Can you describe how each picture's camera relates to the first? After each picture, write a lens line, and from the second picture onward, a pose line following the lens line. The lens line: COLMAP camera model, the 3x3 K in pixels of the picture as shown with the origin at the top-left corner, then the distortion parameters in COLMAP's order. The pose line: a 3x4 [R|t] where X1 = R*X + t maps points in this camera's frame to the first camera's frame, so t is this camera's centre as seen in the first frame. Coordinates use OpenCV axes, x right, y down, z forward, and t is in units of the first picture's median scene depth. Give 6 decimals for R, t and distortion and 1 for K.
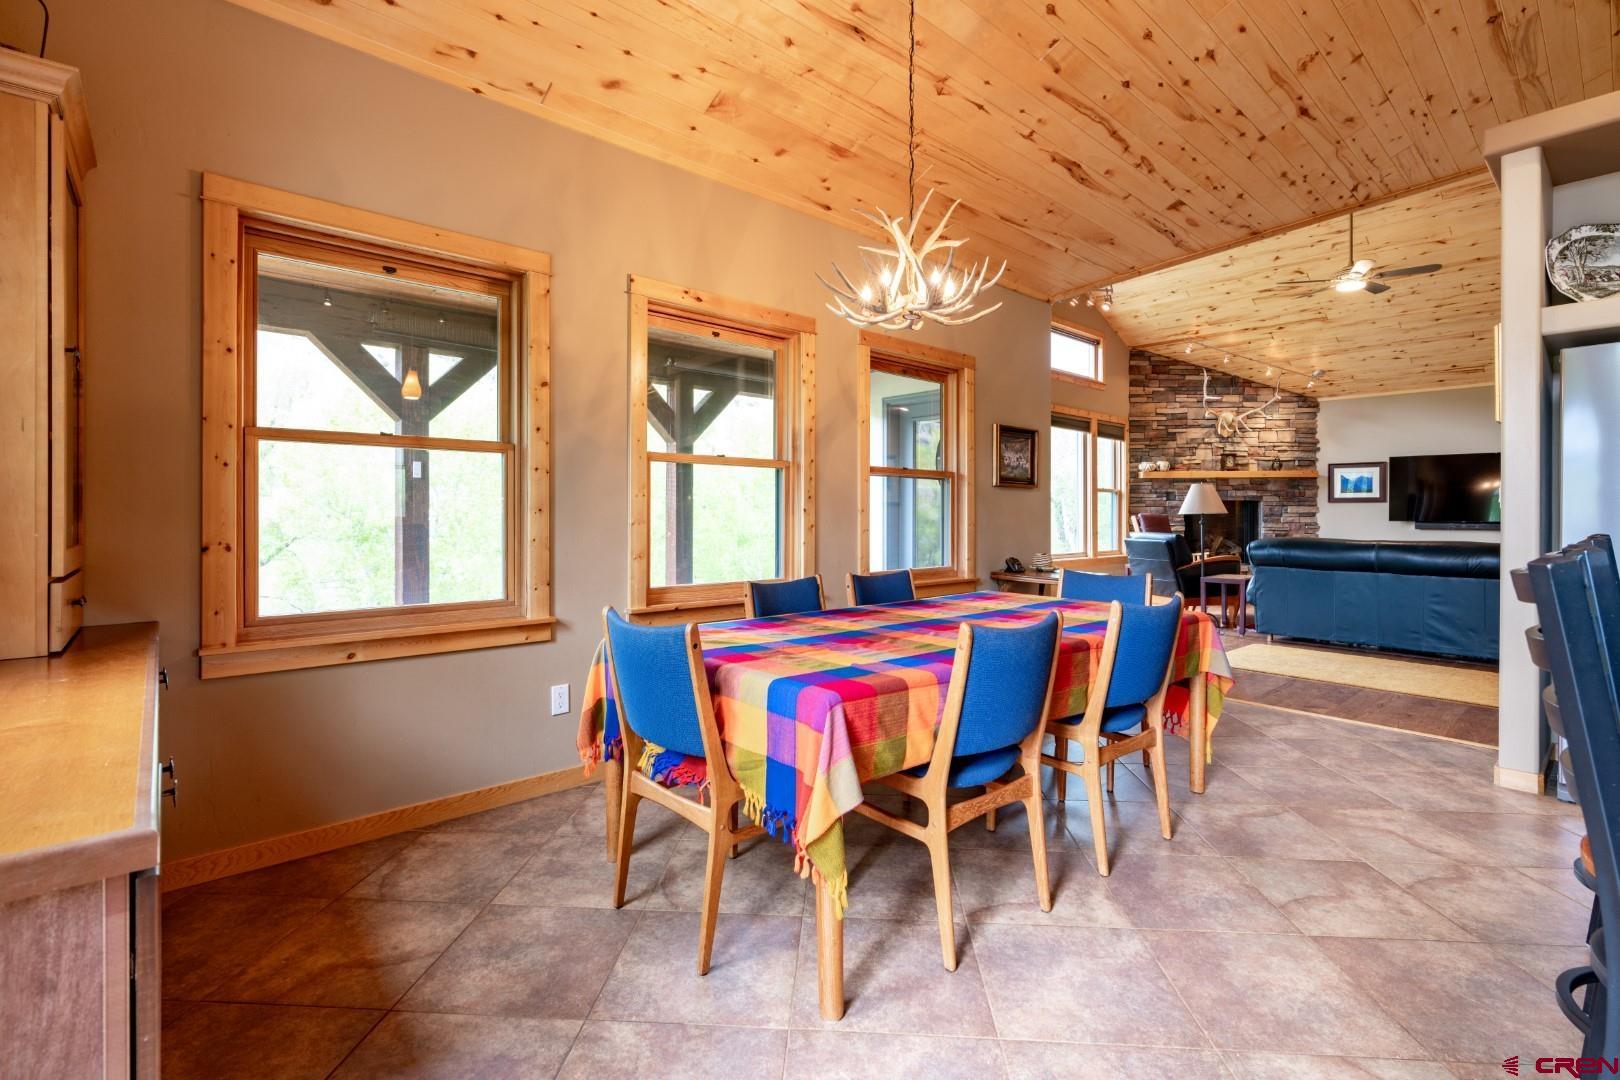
lens RADIAL K [[736.7, 0, 812.3], [0, 736.7, 517.6], [0, 0, 1]] dist [-0.000126, 0.000087]
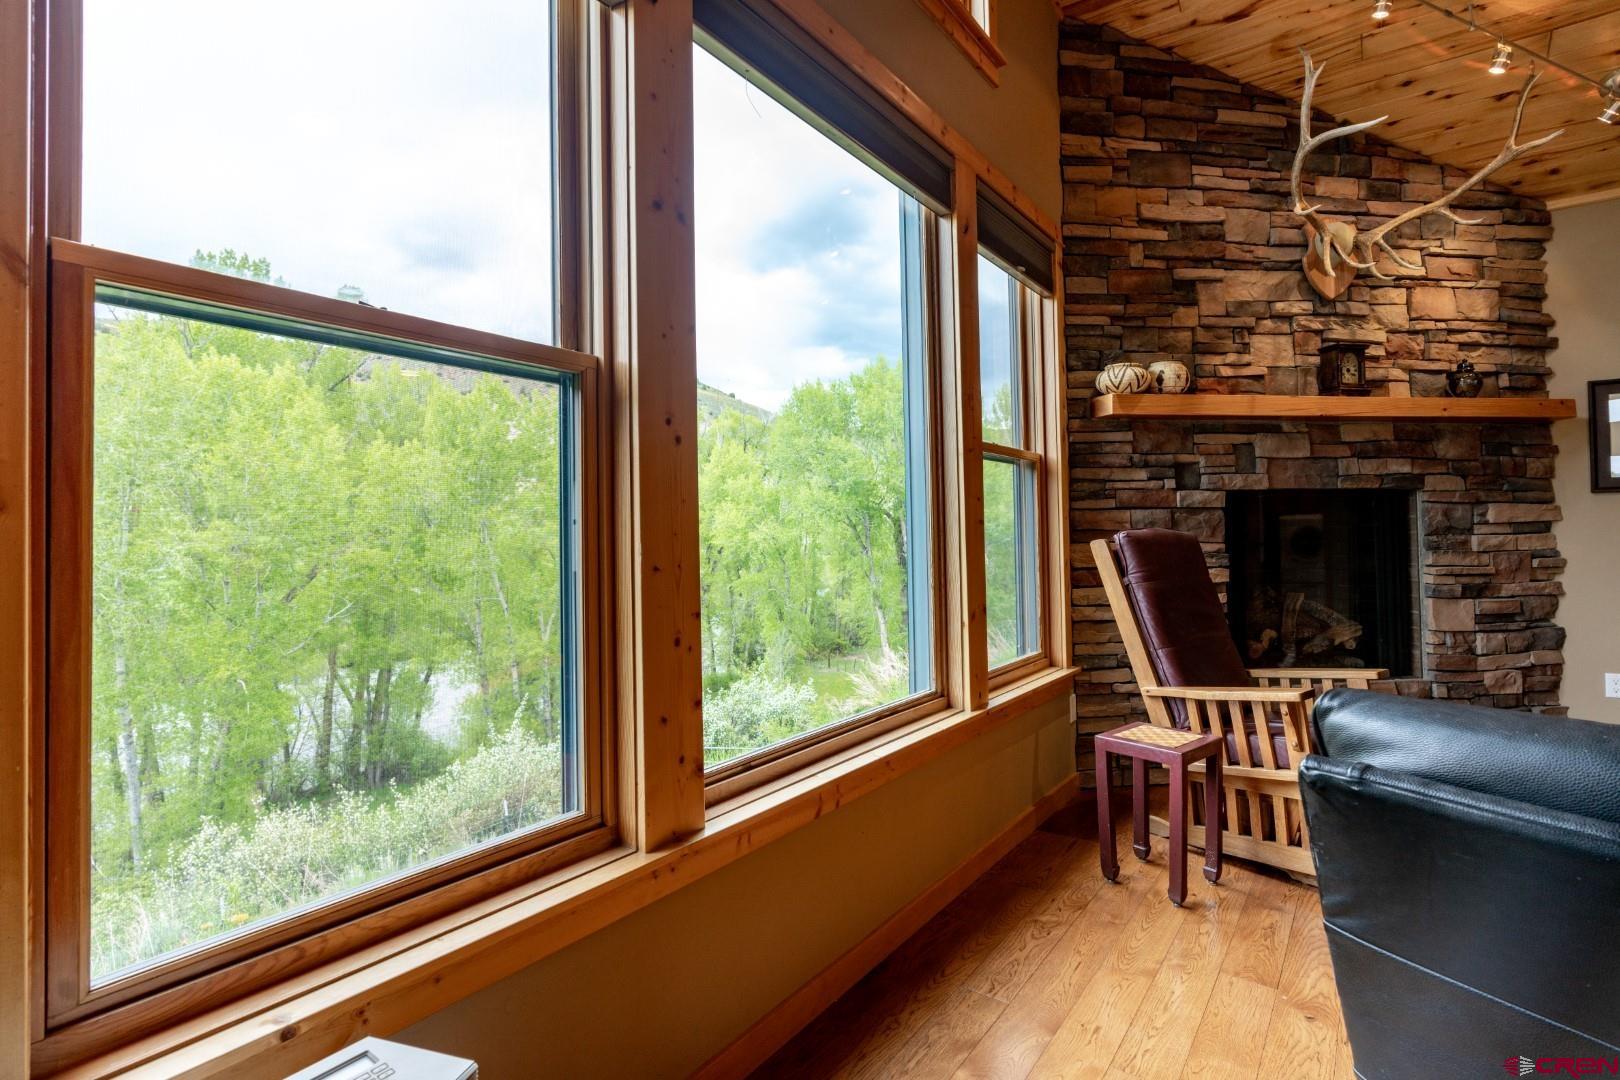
lens RADIAL K [[776.9, 0, 810.0], [0, 776.9, 540.0], [0, 0, 1]] dist [0.000367, 0.000215]
pose [[0.979093, -0.018004, 0.202613, 0.258781], [0.017886, 0.999837, 0.002415, -0.005014], [-0.202624, 0.001259, 0.979256, 0.708021]]
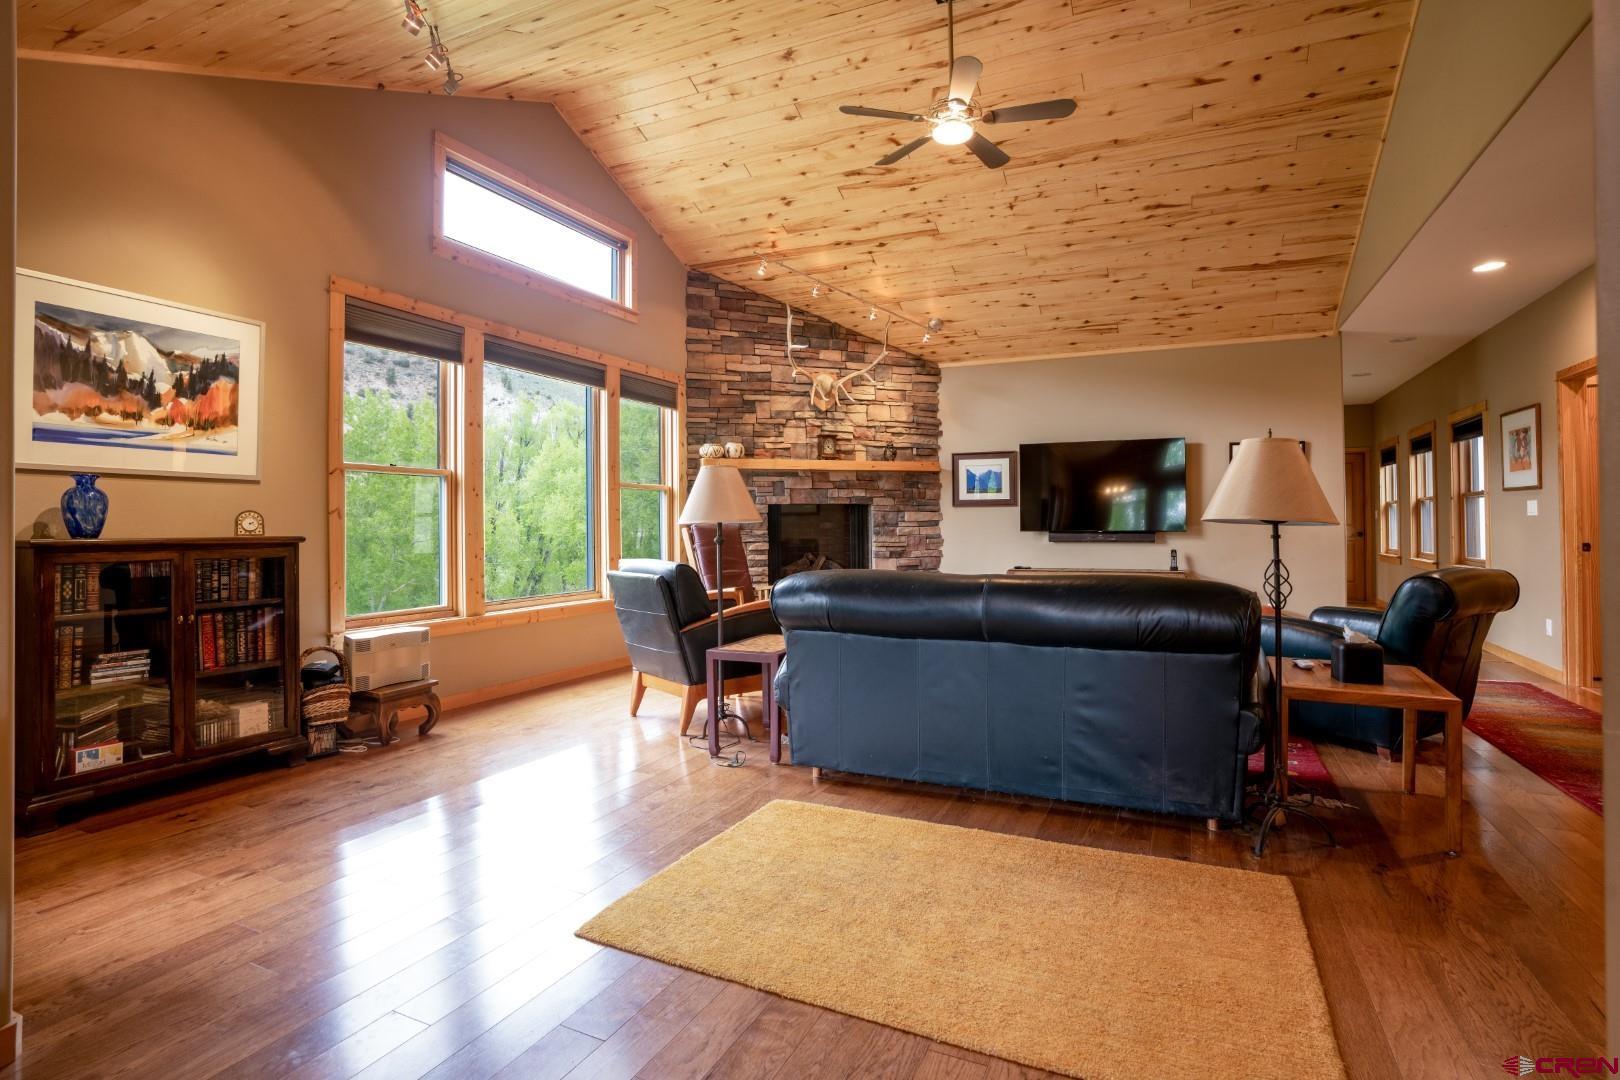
lens RADIAL K [[799.1, 0, 811.4], [0, 799.1, 527.0], [0, 0, 1]] dist [-0.062775, 0.000100]
pose [[0.922204, -0.010472, 0.386562, 0.266072], [0.011907, 0.999928, -0.001317, -0.000900], [-0.386520, 0.005818, 0.922263, 0.326309]]
